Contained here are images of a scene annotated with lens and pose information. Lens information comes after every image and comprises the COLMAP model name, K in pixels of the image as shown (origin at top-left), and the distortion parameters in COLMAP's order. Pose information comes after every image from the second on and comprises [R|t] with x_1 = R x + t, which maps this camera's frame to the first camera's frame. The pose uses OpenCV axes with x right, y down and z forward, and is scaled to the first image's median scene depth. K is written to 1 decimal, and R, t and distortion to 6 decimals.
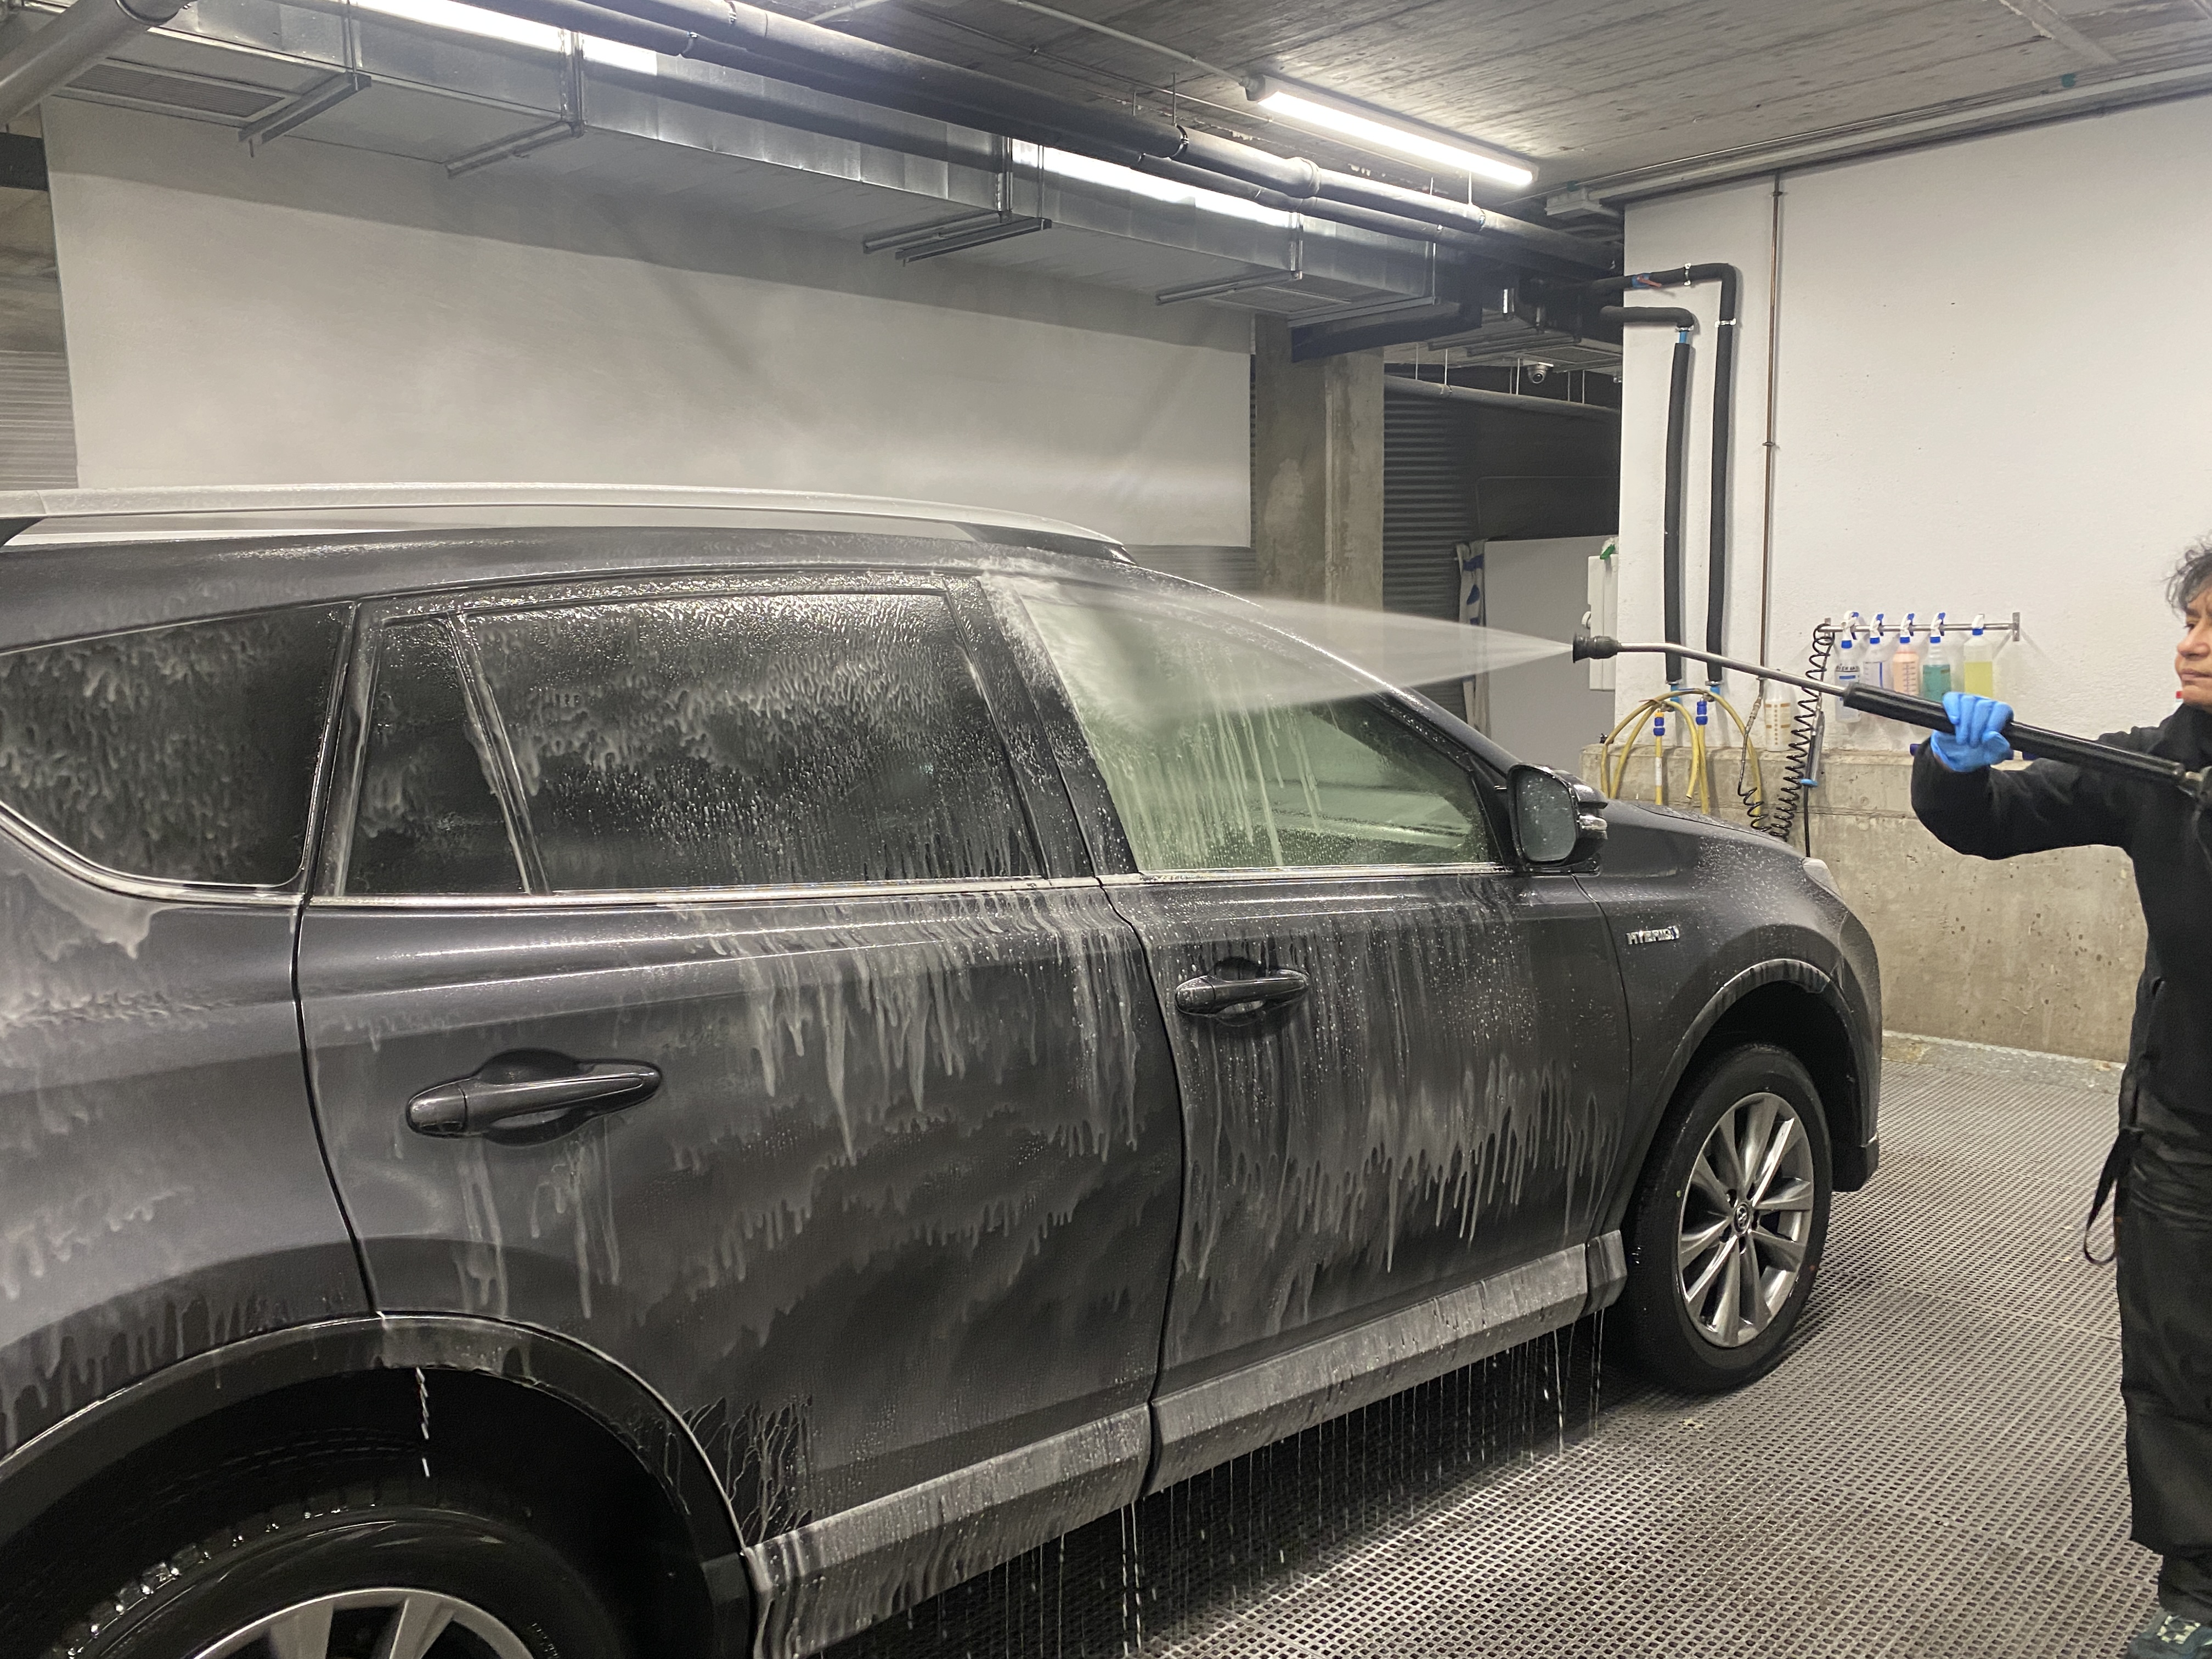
lens RADIAL K [[1711.5, 0, 1098.0], [0, 1711.5, 845.2], [0, 0, 1]] dist [0.024532, -0.005578]
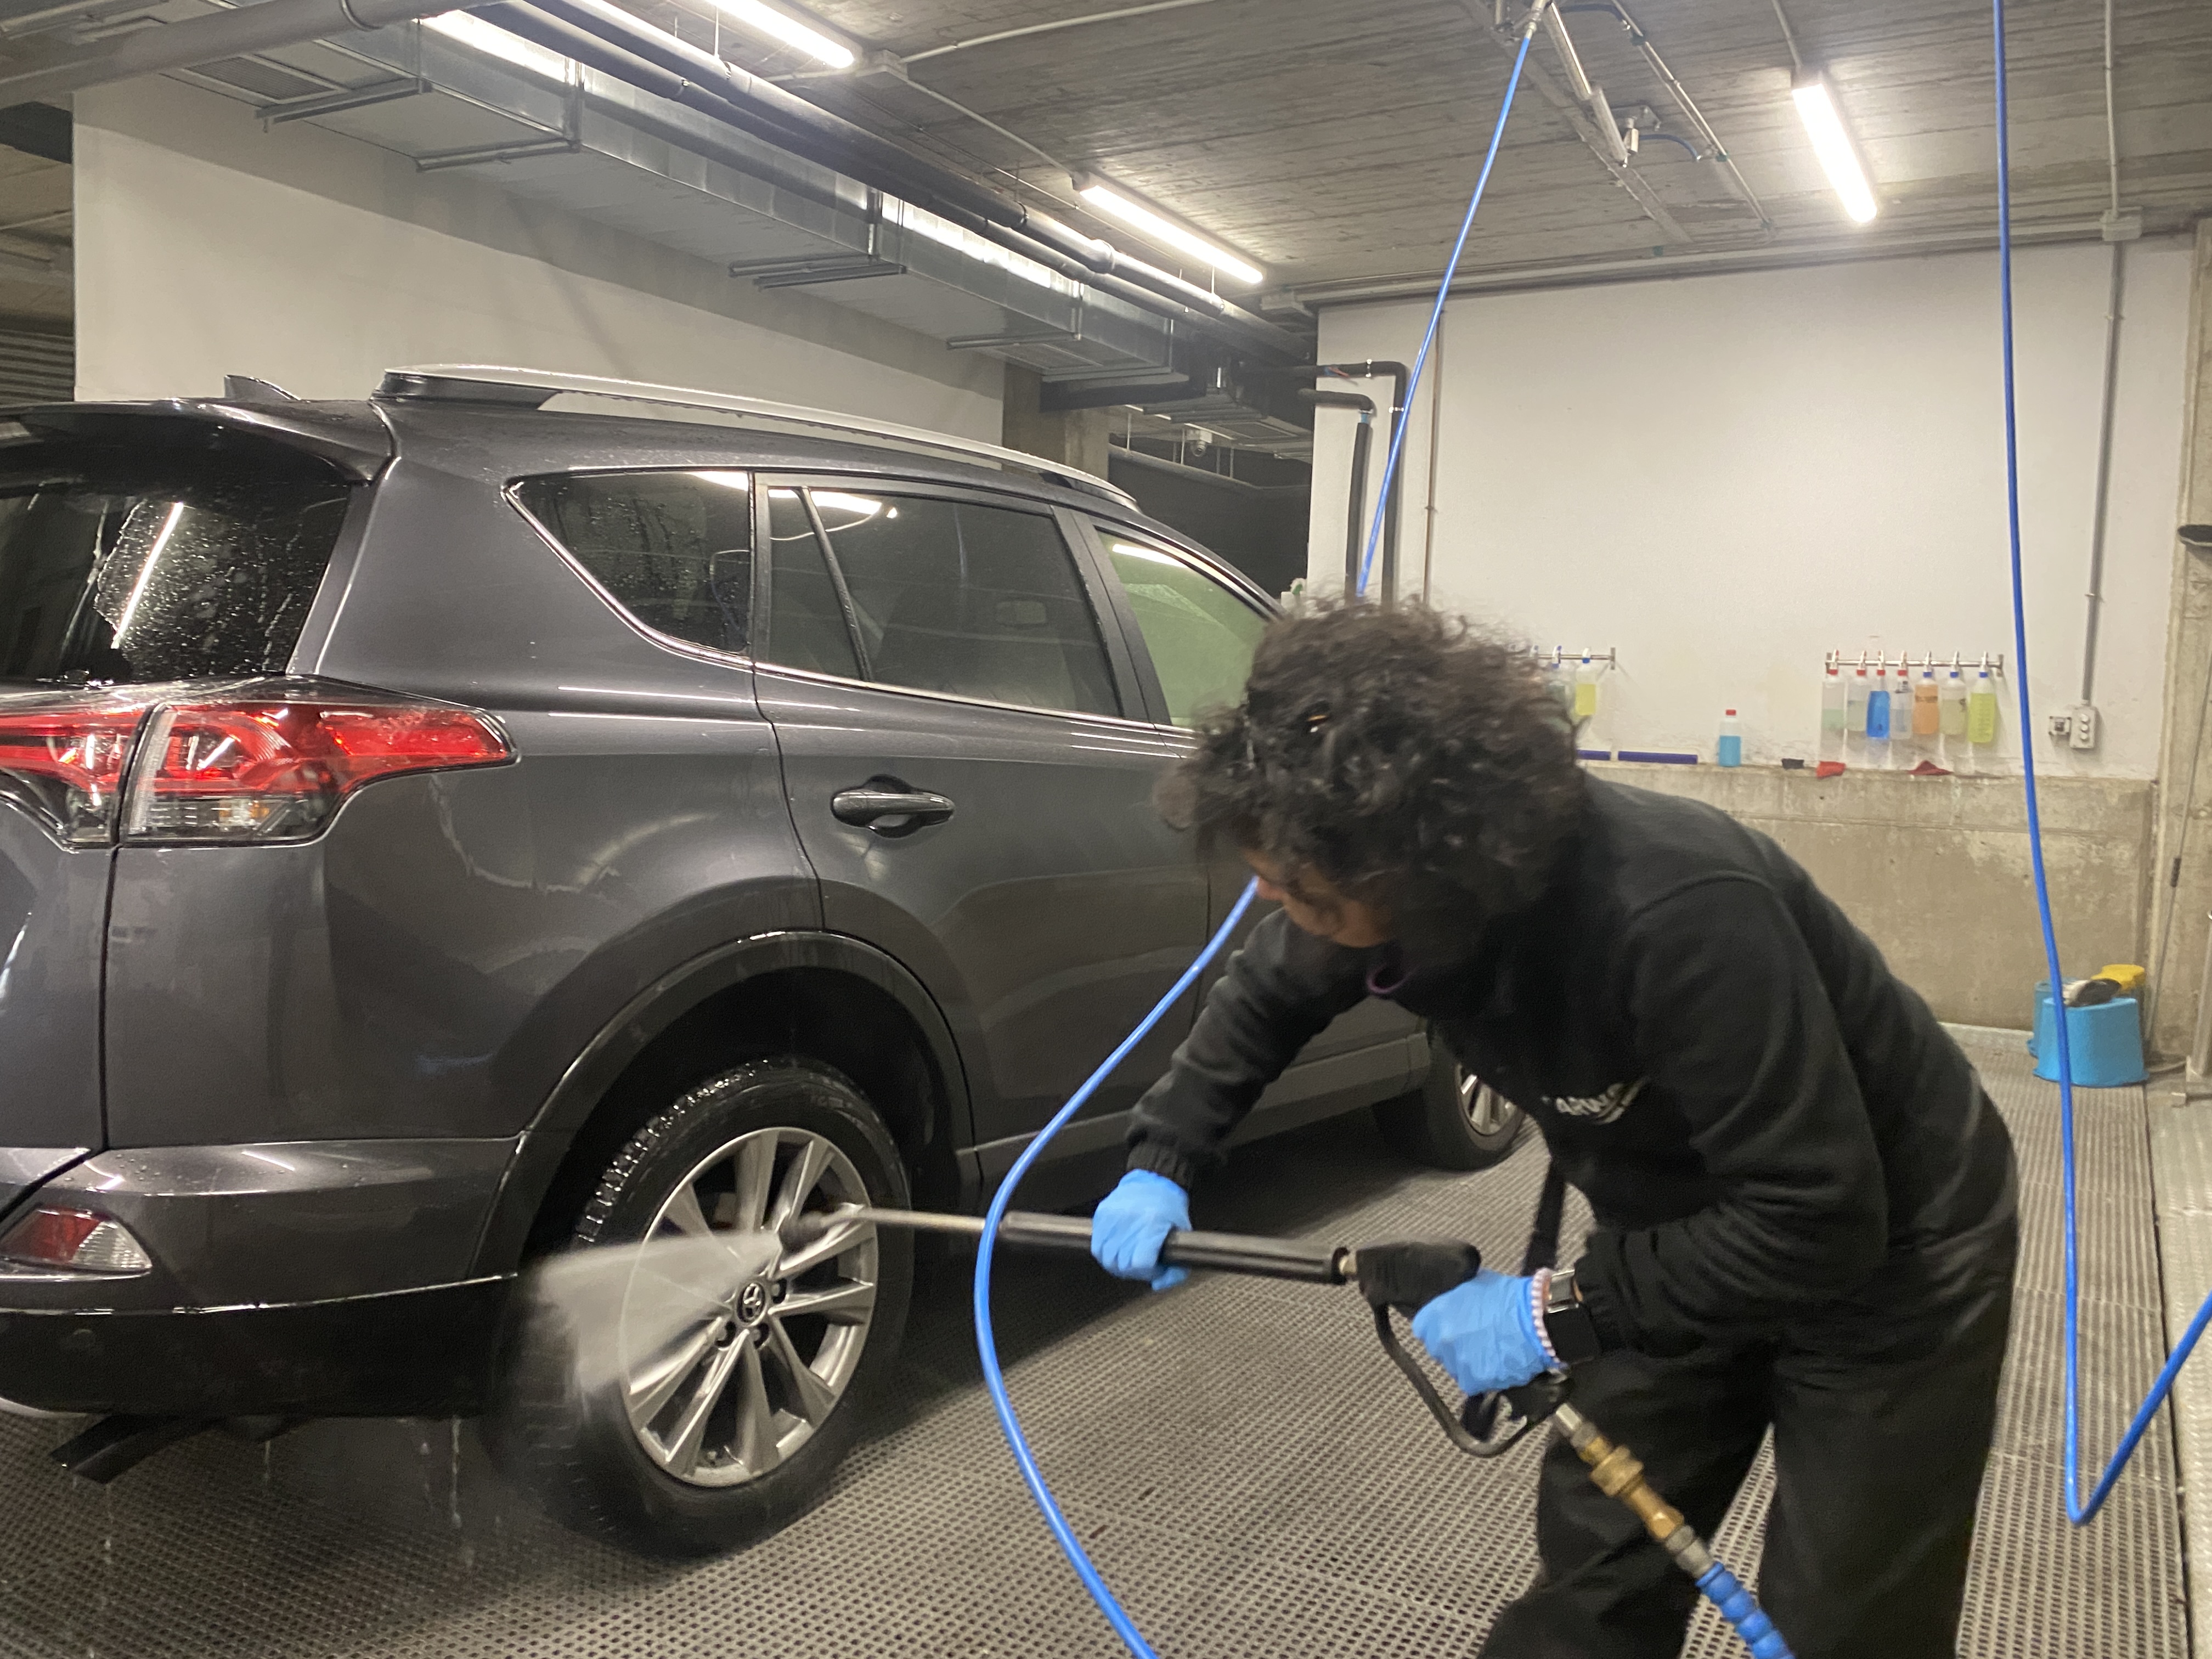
lens RADIAL K [[1711.5, 0, 1115.8], [0, 1711.5, 822.7], [0, 0, 1]] dist [0.024532, -0.005578]
pose [[0.965864, 0.025698, 0.257771, -0.173640], [-0.011733, 0.998386, -0.055571, 0.080056], [-0.258783, 0.050649, 0.964607, -0.156627]]
